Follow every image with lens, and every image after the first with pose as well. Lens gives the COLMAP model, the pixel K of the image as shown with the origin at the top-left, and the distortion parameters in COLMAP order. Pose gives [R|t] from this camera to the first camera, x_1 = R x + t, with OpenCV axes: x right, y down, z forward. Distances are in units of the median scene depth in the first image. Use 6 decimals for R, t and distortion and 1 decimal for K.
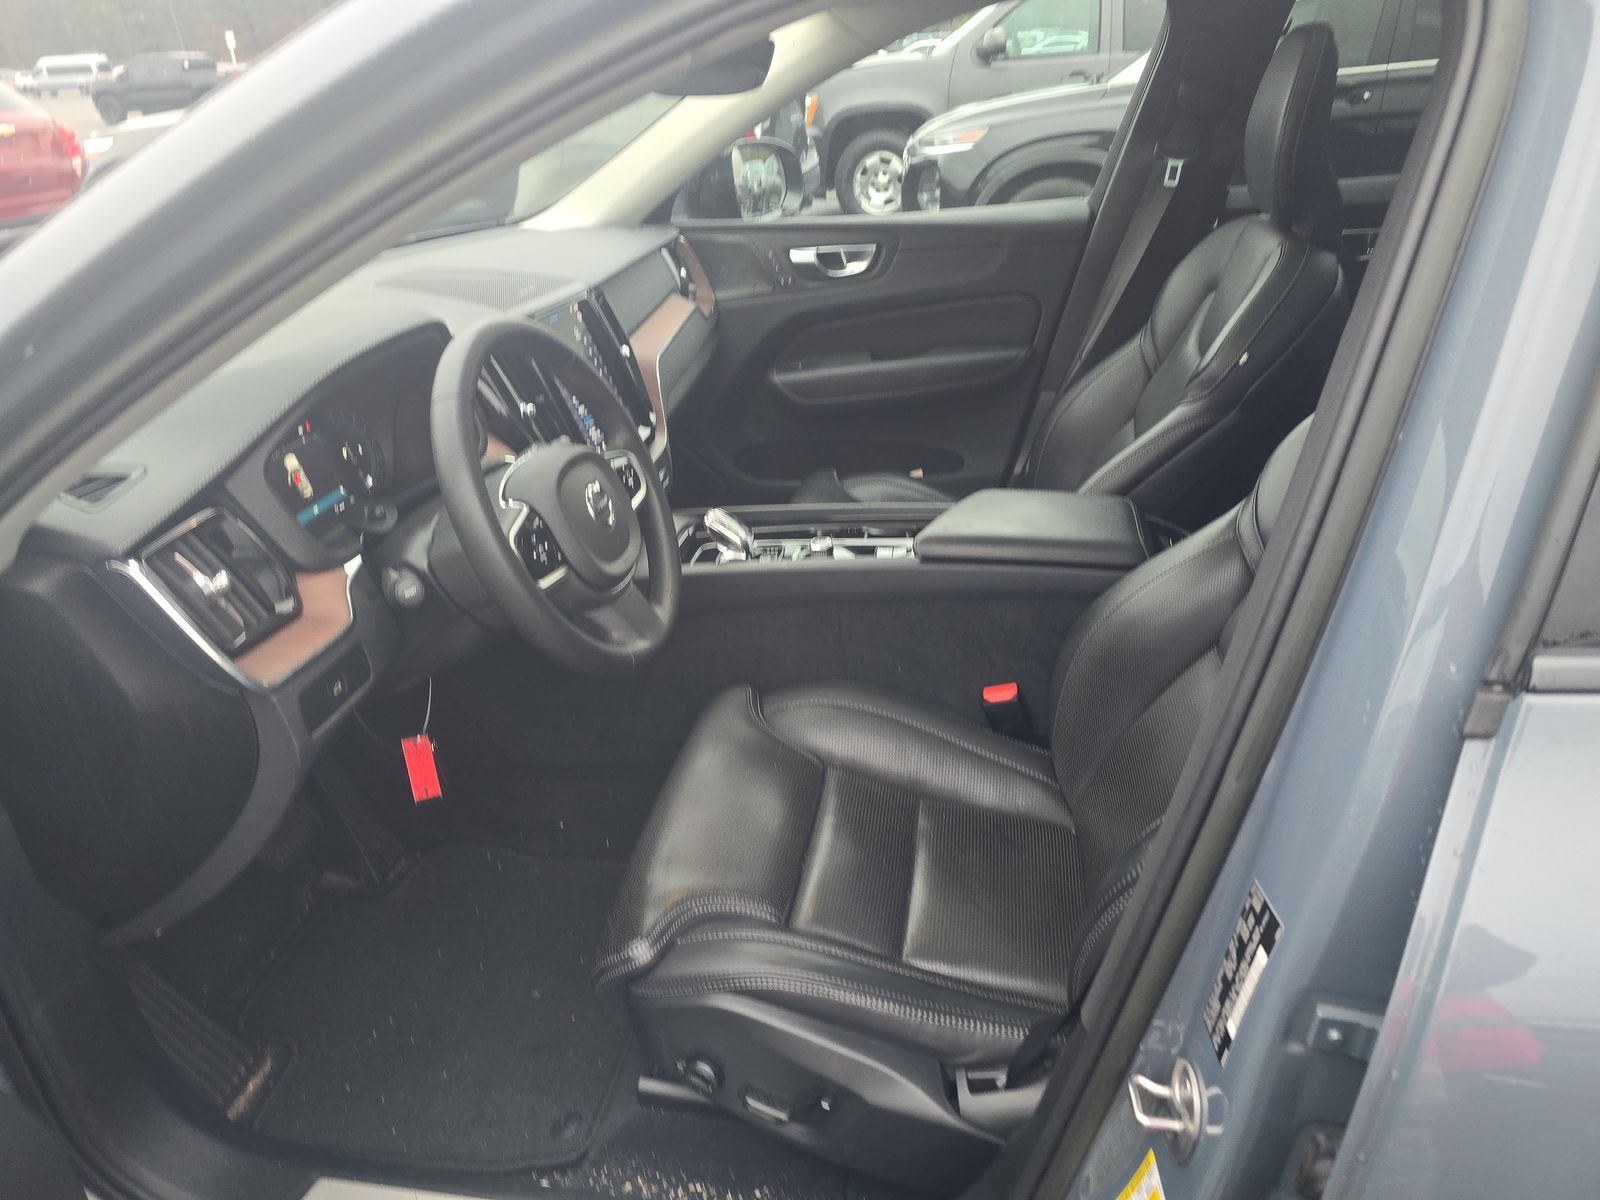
lens RADIAL K [[1077.1, 0, 798.6], [0, 1077.1, 593.9], [0, 0, 1]] dist [0.049511, -0.046778]
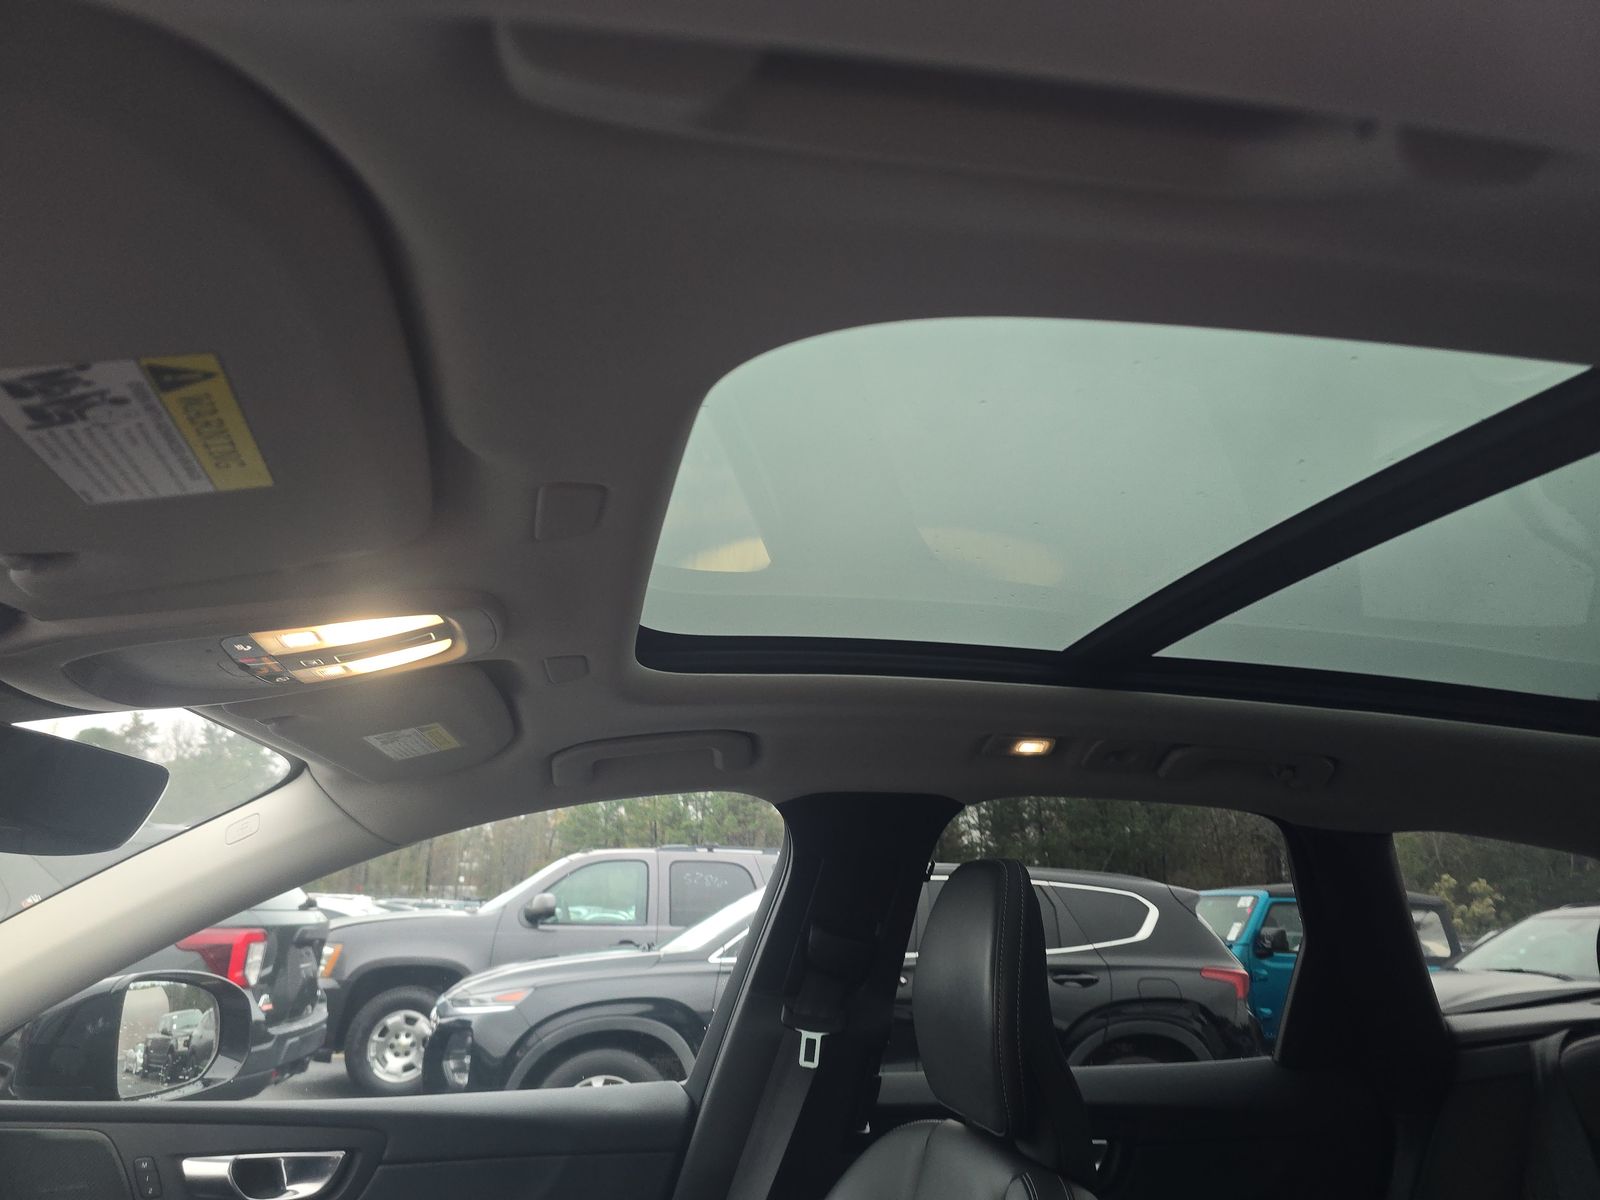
lens RADIAL K [[1077.1, 0, 804.5], [0, 1077.1, 605.3], [0, 0, 1]] dist [0.049511, -0.046778]
pose [[0.921910, 0.180224, 0.342930, 0.013698], [0.102576, 0.740050, -0.664684, -0.036282], [-0.373577, 0.647955, 0.663772, 0.094884]]
